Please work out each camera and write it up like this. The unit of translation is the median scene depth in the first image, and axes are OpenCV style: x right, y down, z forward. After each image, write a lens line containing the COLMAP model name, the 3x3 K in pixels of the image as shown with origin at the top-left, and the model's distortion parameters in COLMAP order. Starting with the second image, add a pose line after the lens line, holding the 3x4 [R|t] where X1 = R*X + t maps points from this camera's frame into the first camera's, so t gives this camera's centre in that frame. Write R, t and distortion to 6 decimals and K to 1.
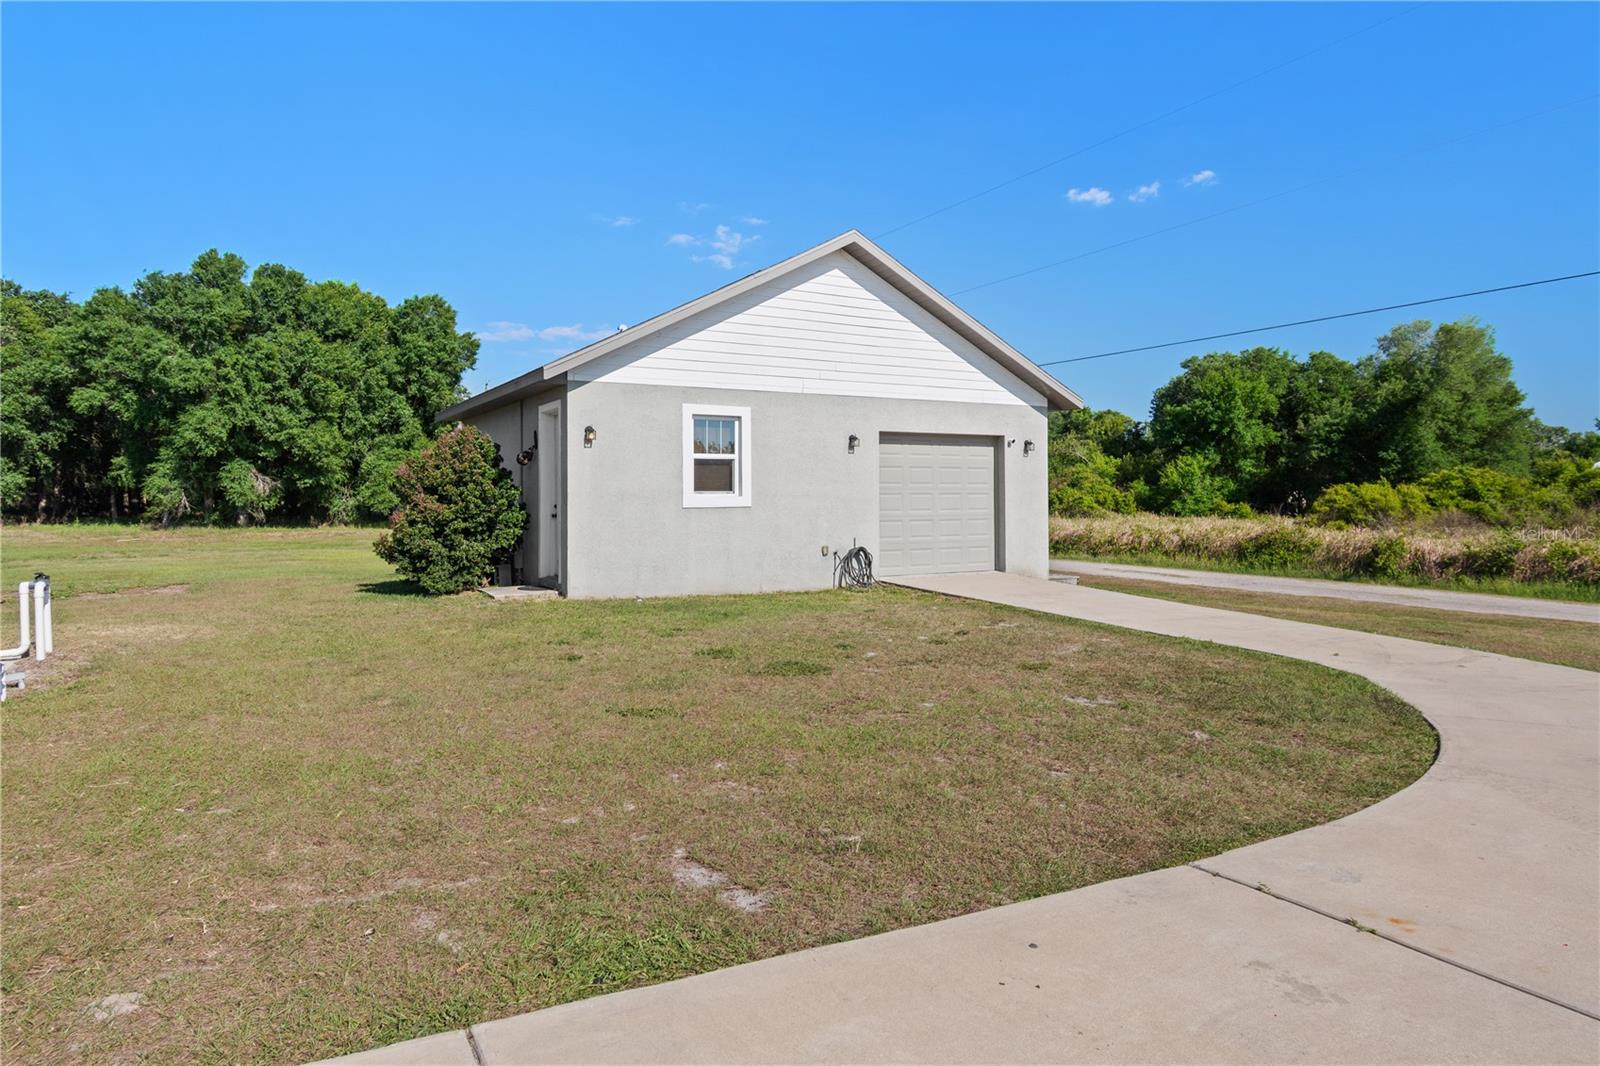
lens RADIAL K [[966.1, 0, 803.4], [0, 966.1, 486.9], [0, 0, 1]] dist [0.002091, 0.001098]
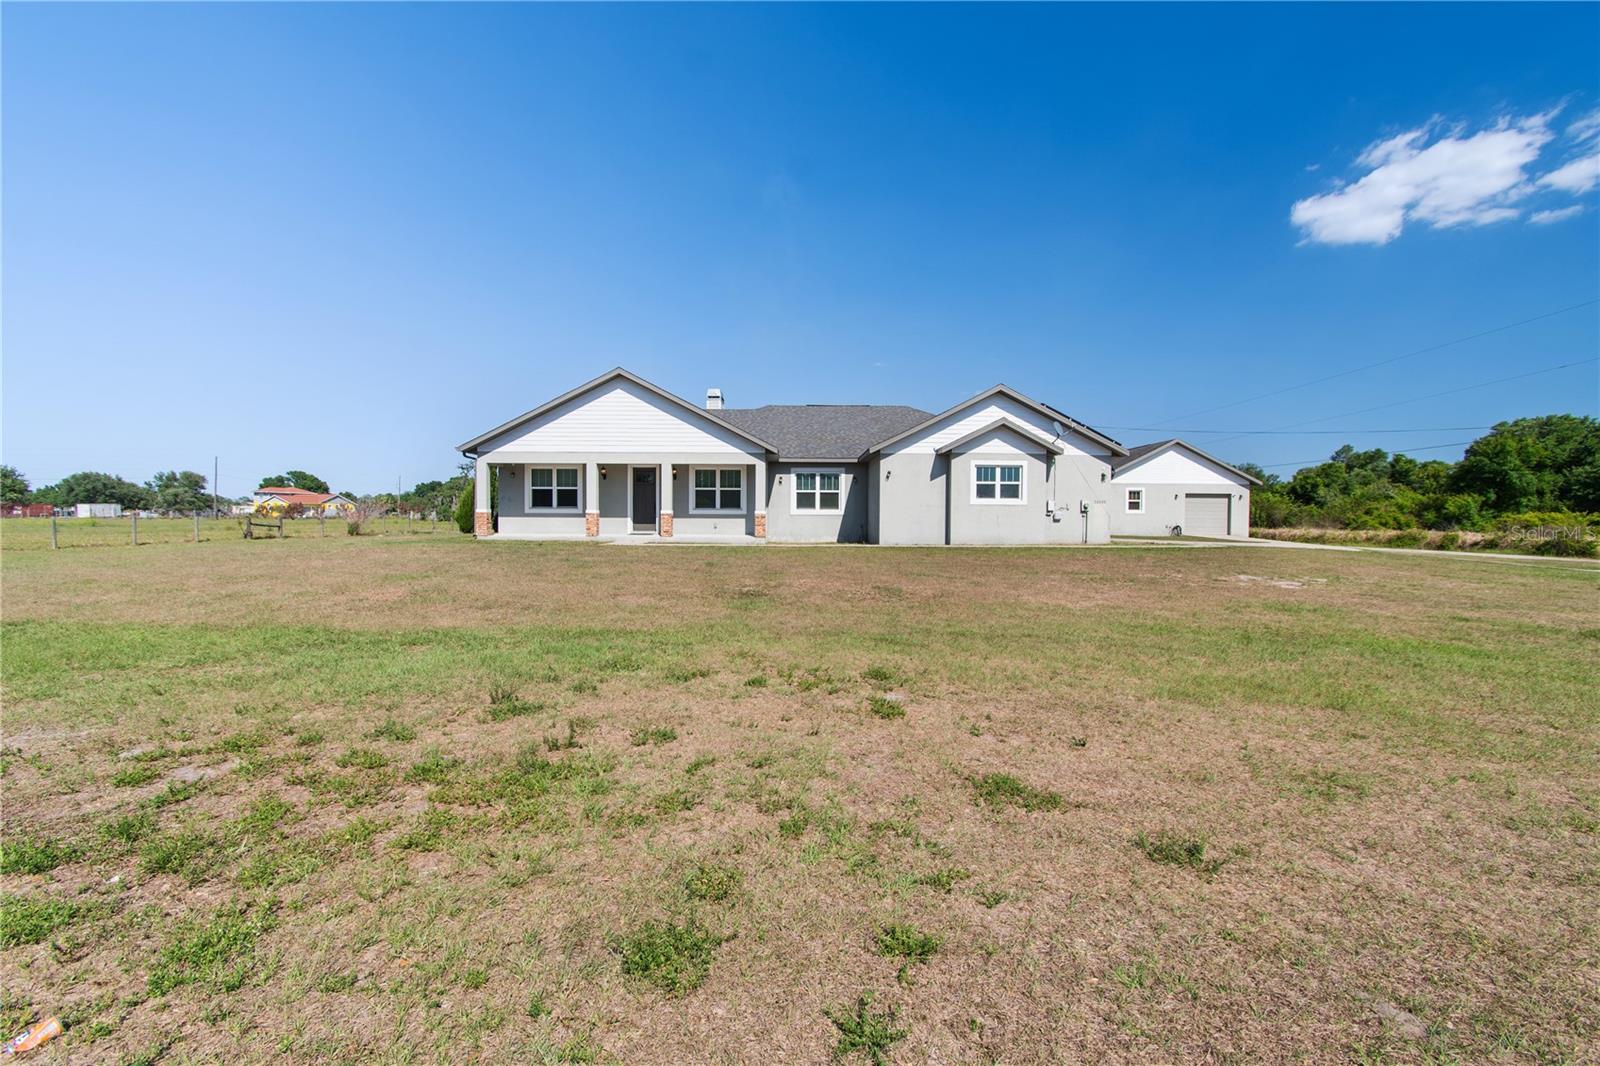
lens RADIAL K [[698.2, 0, 800.0], [0, 698.2, 533.0], [0, 0, 1]] dist [0.000431, 0.000081]
pose [[0.871610, 0.020964, -0.489752, 0.033927], [-0.008698, 0.999589, 0.027308, 0.009853], [0.490123, -0.019542, 0.871434, -0.629986]]
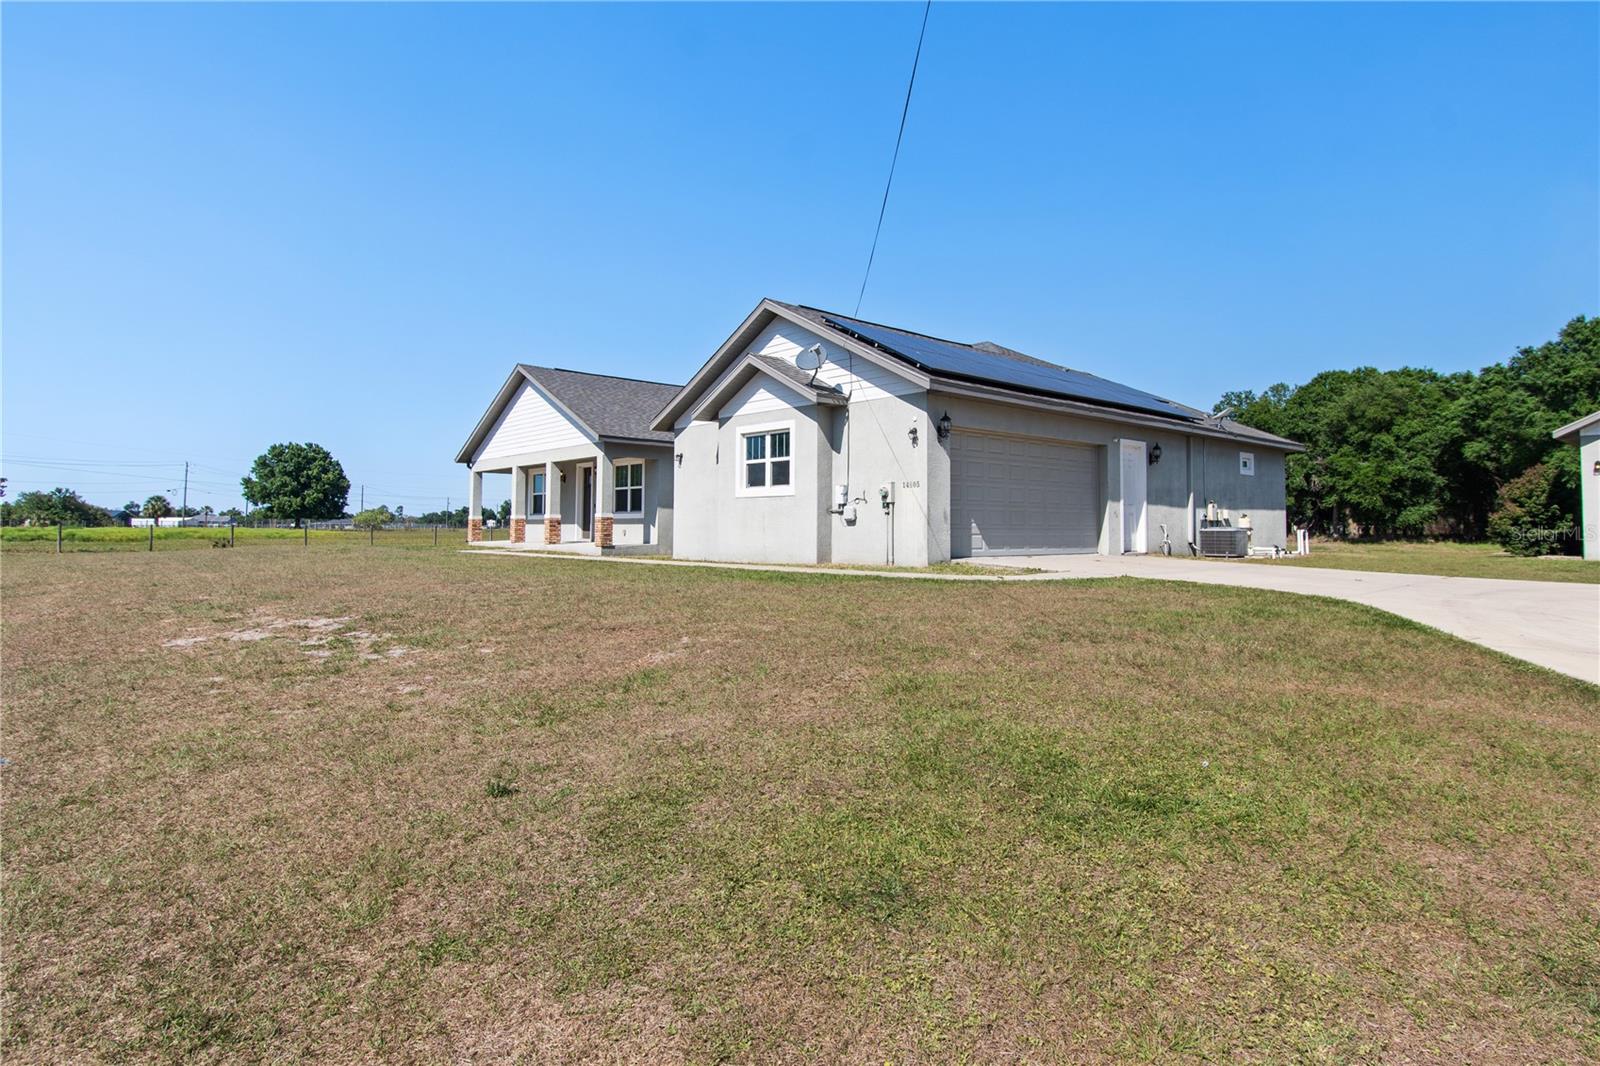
lens RADIAL K [[850.3, 0, 841.1], [0, 850.3, 526.6], [0, 0, 1]] dist [-0.001162, -0.000051]
pose [[0.233175, 0.004959, -0.972422, 0.268695], [0.000879, 0.999986, 0.005310, 0.012857], [0.972434, -0.002093, 0.233167, -0.190938]]
